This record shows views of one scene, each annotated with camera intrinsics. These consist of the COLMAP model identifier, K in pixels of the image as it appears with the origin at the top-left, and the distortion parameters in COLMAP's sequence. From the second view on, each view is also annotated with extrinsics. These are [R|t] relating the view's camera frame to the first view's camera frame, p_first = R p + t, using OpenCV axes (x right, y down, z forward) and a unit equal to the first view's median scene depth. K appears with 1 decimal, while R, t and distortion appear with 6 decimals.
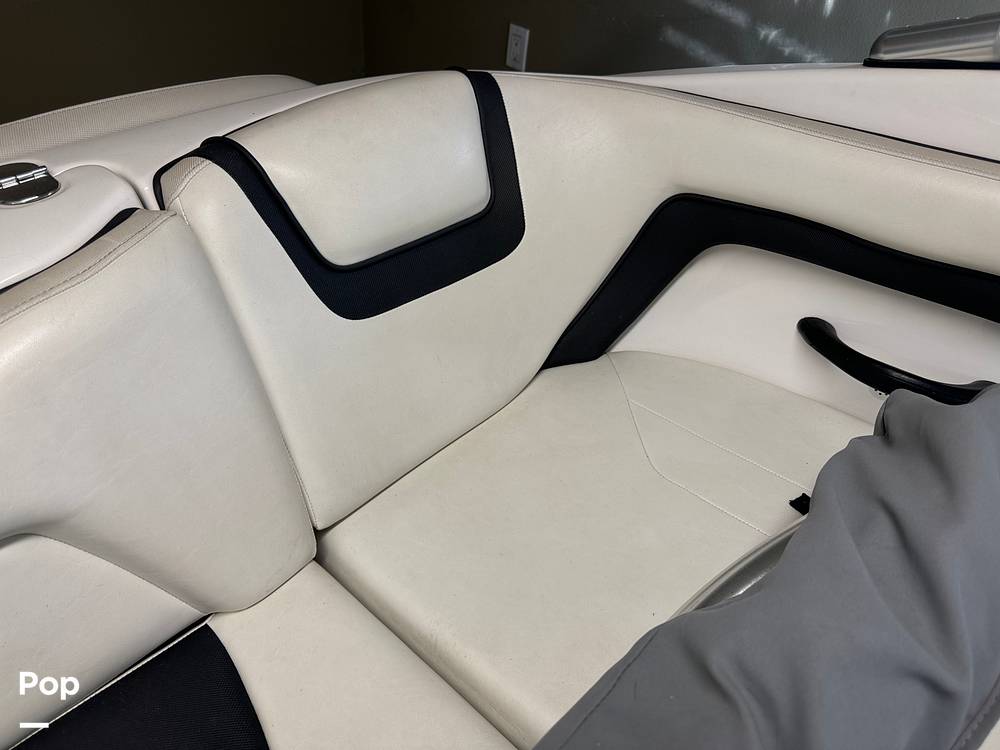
lens RADIAL K [[702.4, 0, 498.9], [0, 702.4, 374.5], [0, 0, 1]] dist [-0.004994, -0.007856]
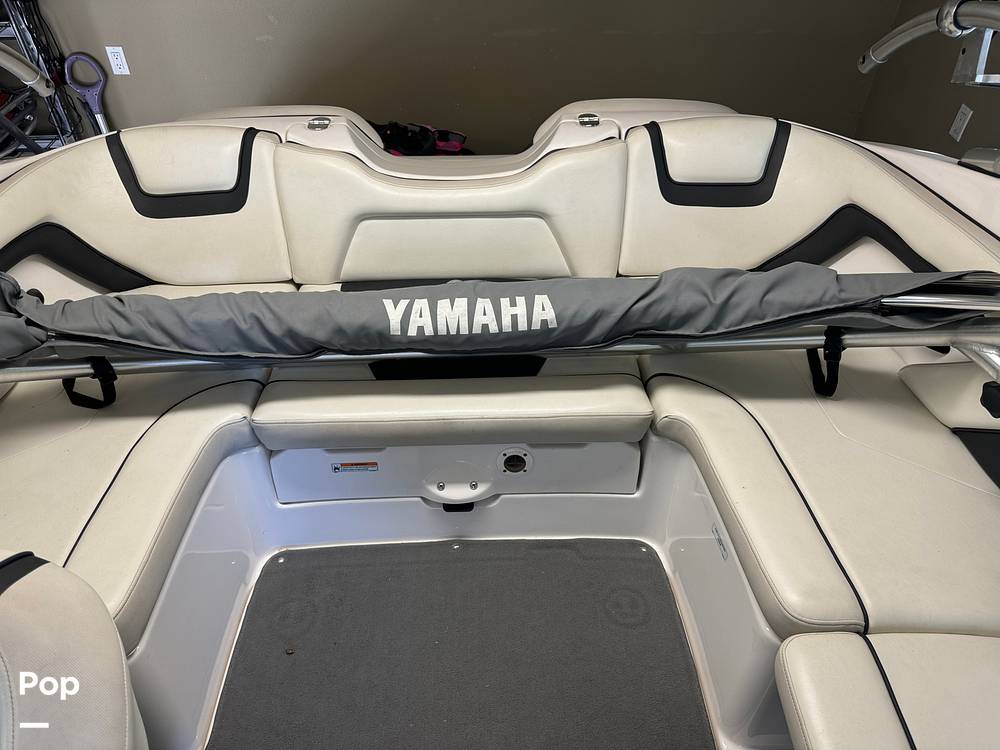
lens RADIAL K [[702.4, 0, 501.1], [0, 702.4, 375.0], [0, 0, 1]] dist [-0.004994, -0.007856]
pose [[0.698488, 0.428862, -0.572880, 0.993509], [-0.433413, 0.890533, 0.138217, 0.355242], [0.569444, 0.151751, 0.807902, -1.179072]]
